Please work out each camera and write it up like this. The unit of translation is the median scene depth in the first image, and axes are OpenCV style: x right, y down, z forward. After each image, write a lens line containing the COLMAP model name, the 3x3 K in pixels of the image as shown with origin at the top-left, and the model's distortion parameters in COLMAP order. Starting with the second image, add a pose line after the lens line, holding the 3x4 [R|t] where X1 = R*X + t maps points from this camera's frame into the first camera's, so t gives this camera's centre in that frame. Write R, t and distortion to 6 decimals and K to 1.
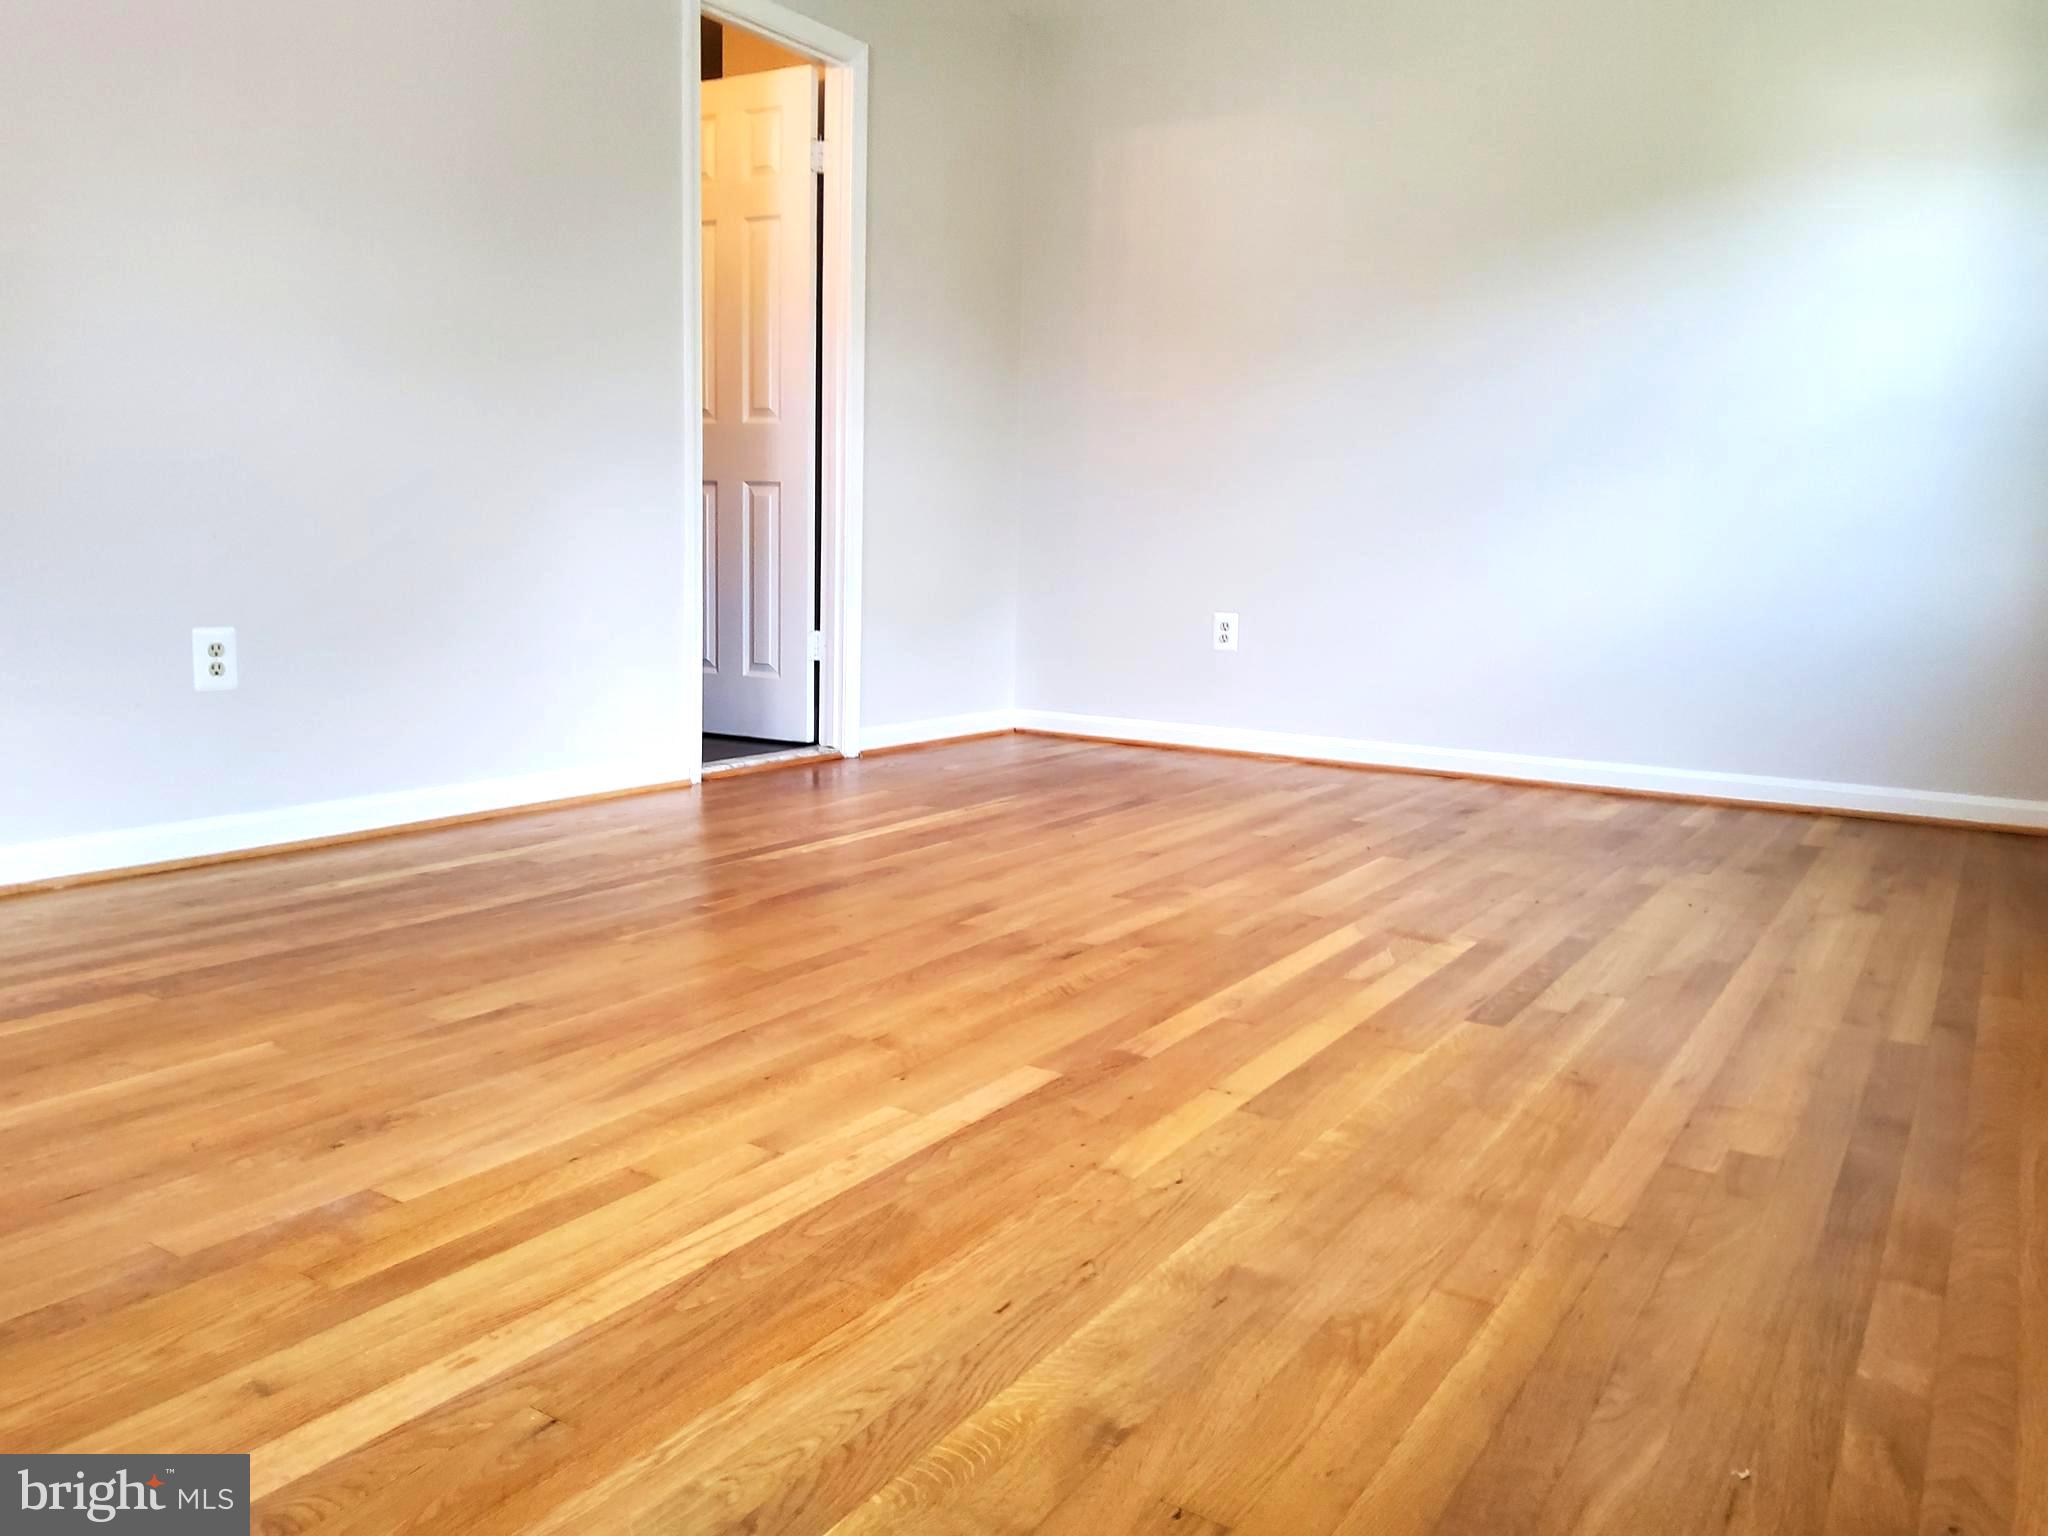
lens RADIAL K [[1541.6, 0, 1019.1], [0, 1541.6, 764.5], [0, 0, 1]] dist [0.080607, -0.151513]
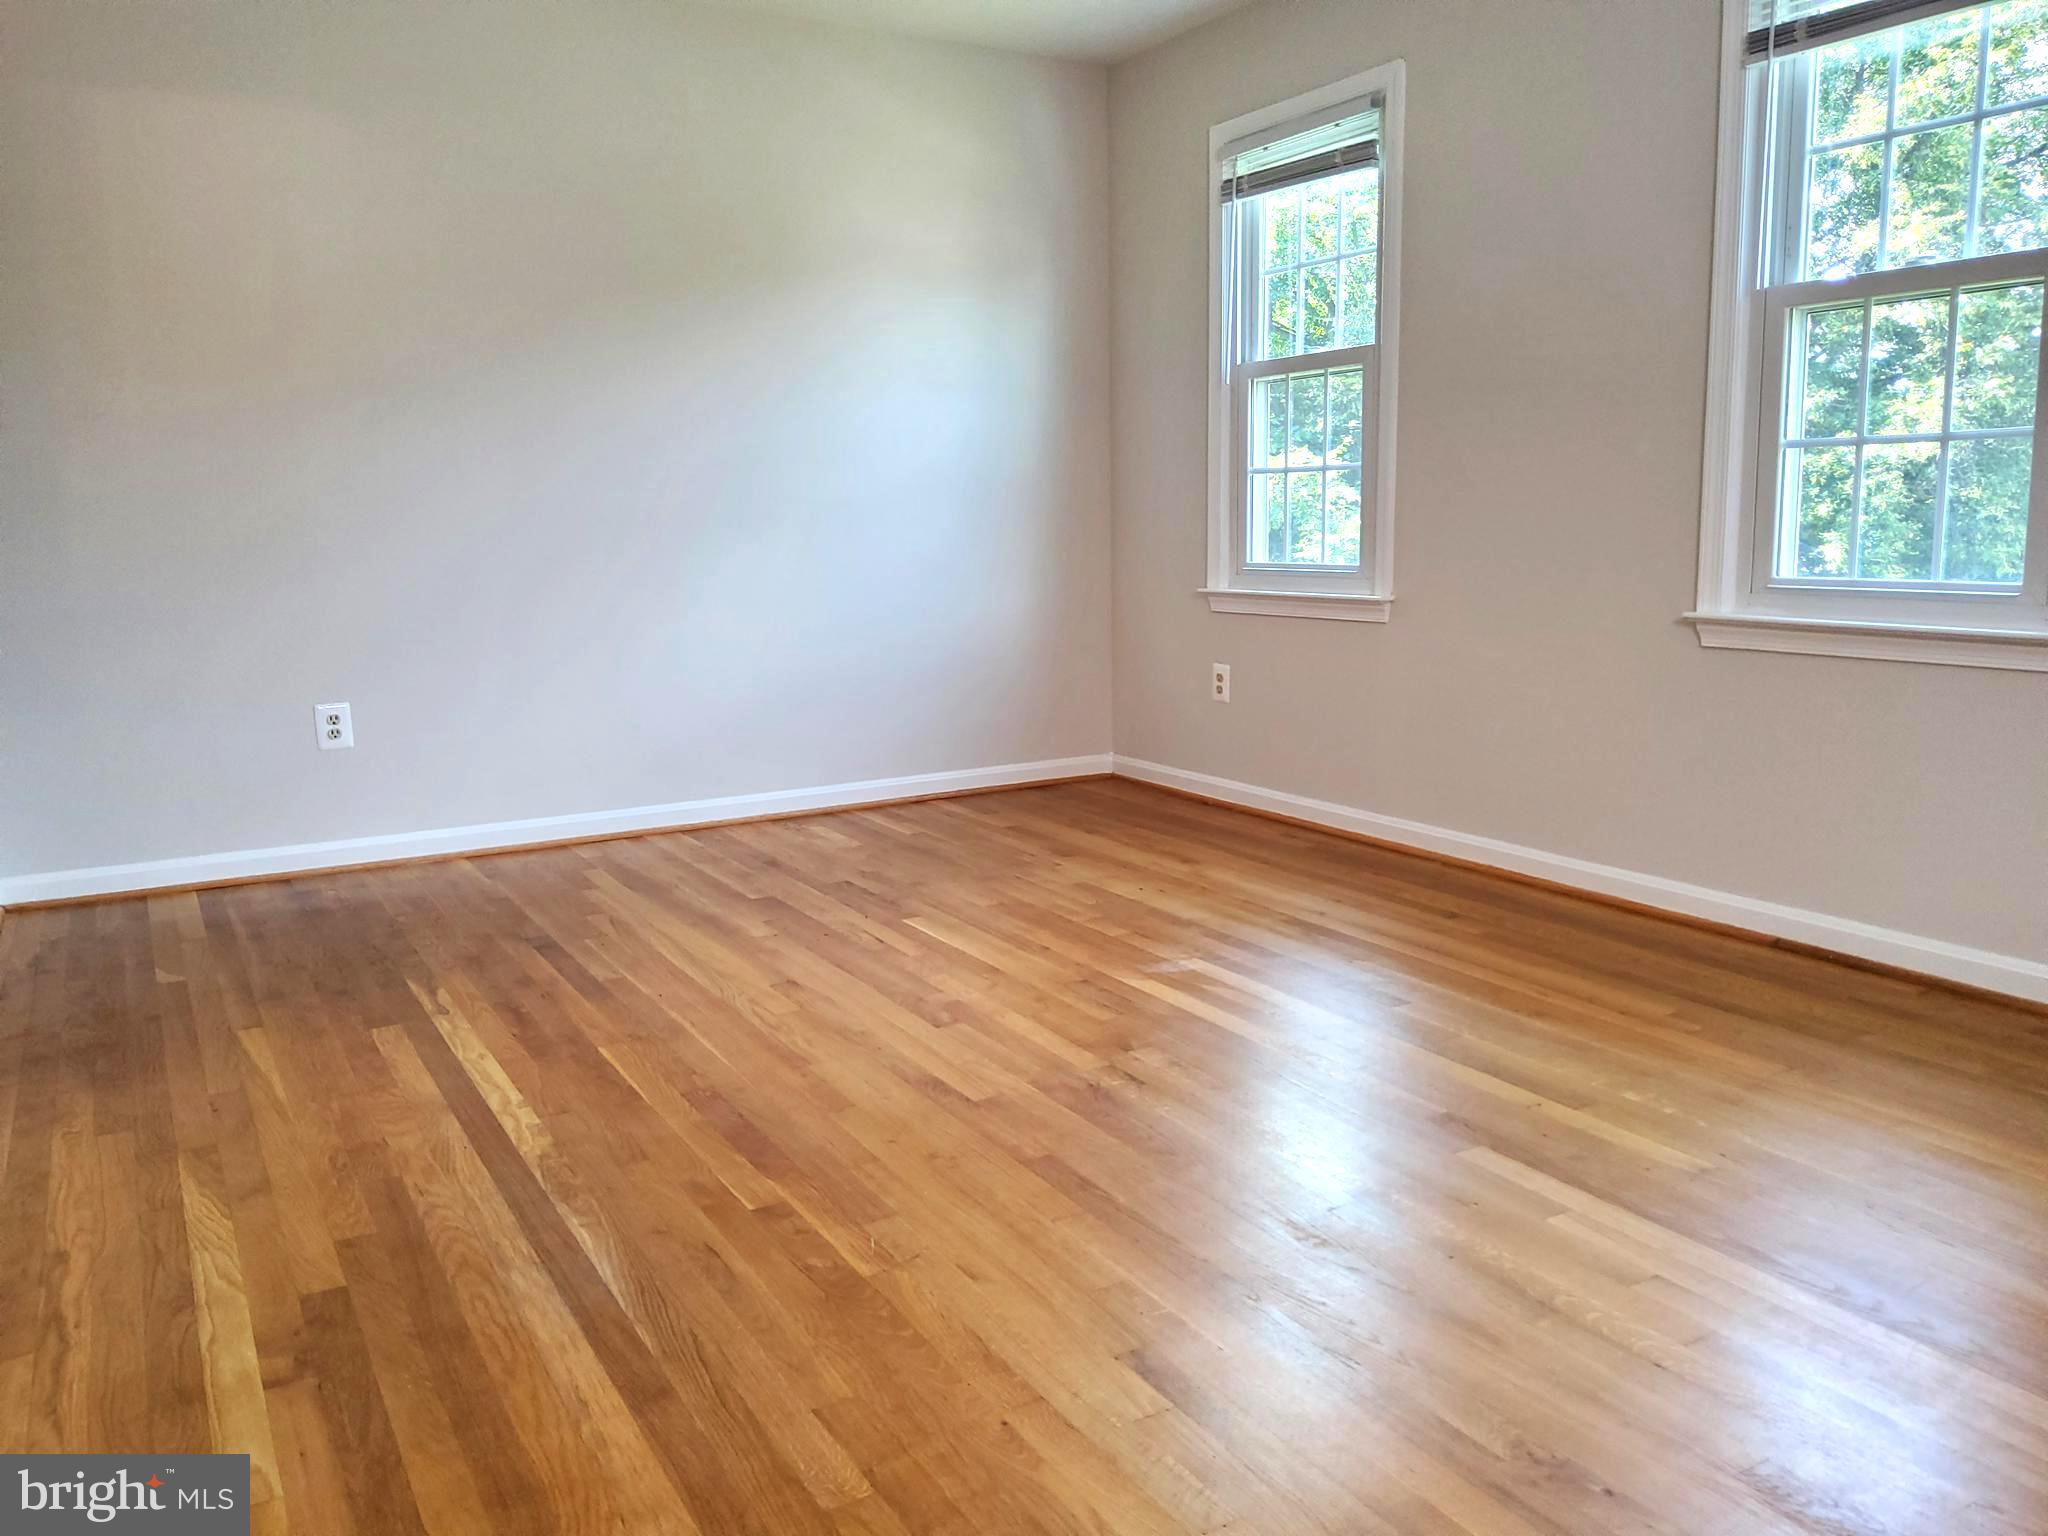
lens RADIAL K [[1541.6, 0, 1019.1], [0, 1541.6, 764.5], [0, 0, 1]] dist [0.080607, -0.151513]
pose [[0.445844, -0.178087, 0.877216, -0.879531], [0.150263, 0.980992, 0.122784, -0.225105], [-0.882408, 0.077070, 0.464129, 0.567757]]
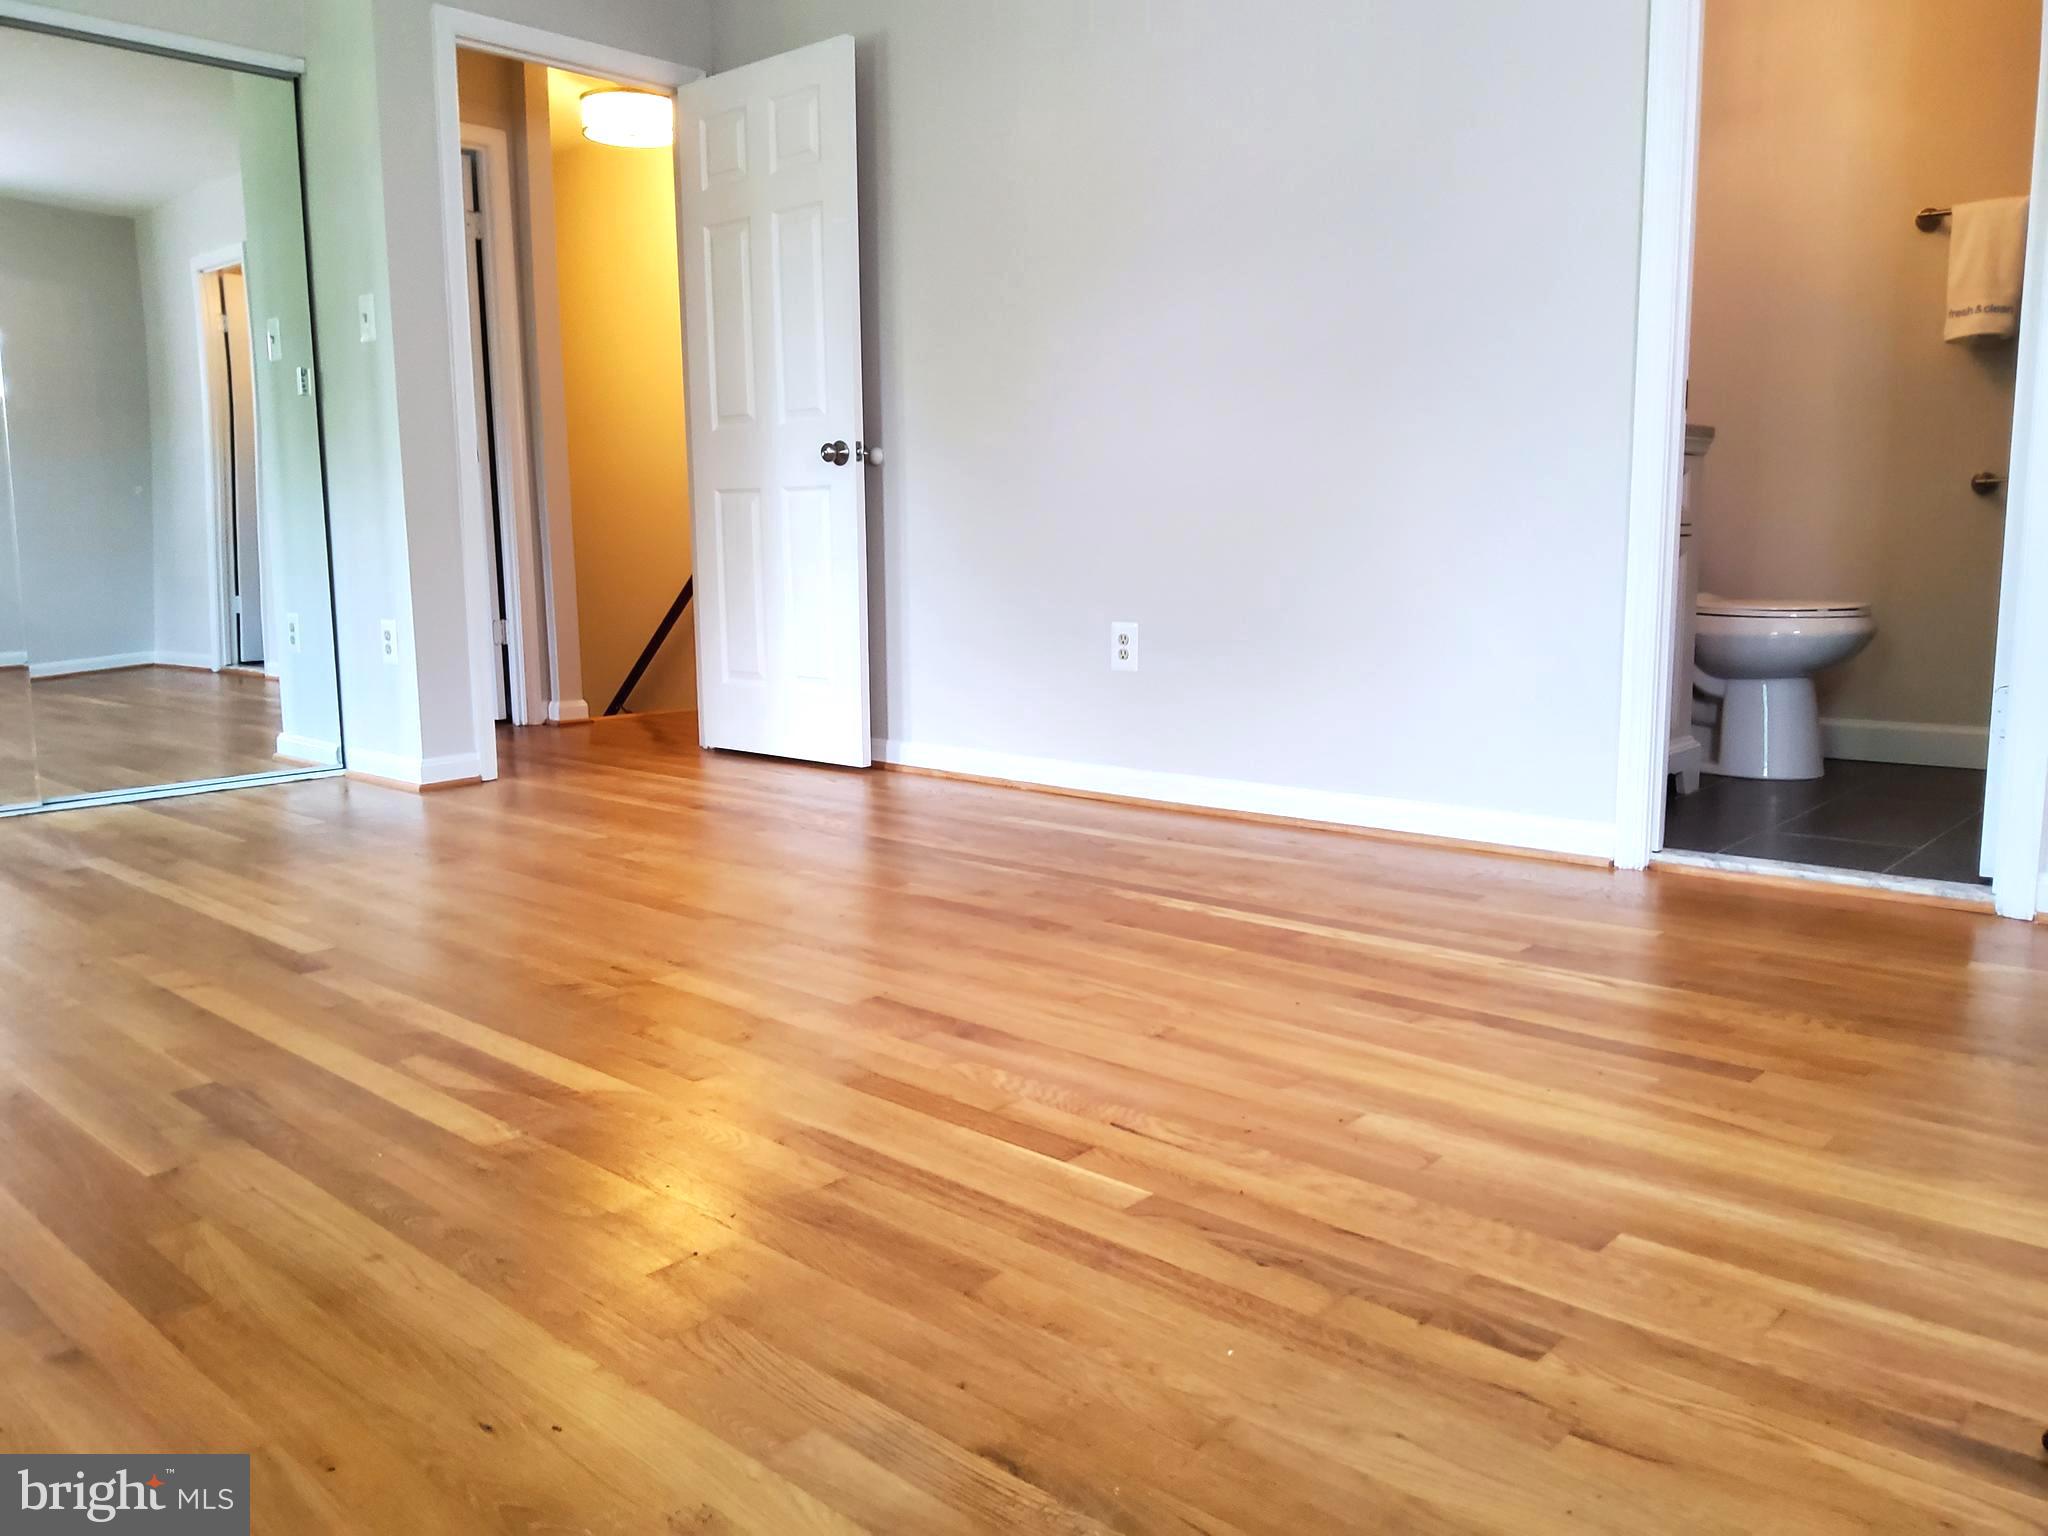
lens RADIAL K [[1541.6, 0, 1019.1], [0, 1541.6, 764.5], [0, 0, 1]] dist [0.080607, -0.151513]
pose [[-0.158054, 0.118517, -0.980292, 0.929793], [-0.130555, 0.981547, 0.139718, -0.170287], [0.978762, 0.150065, -0.139664, 1.360630]]
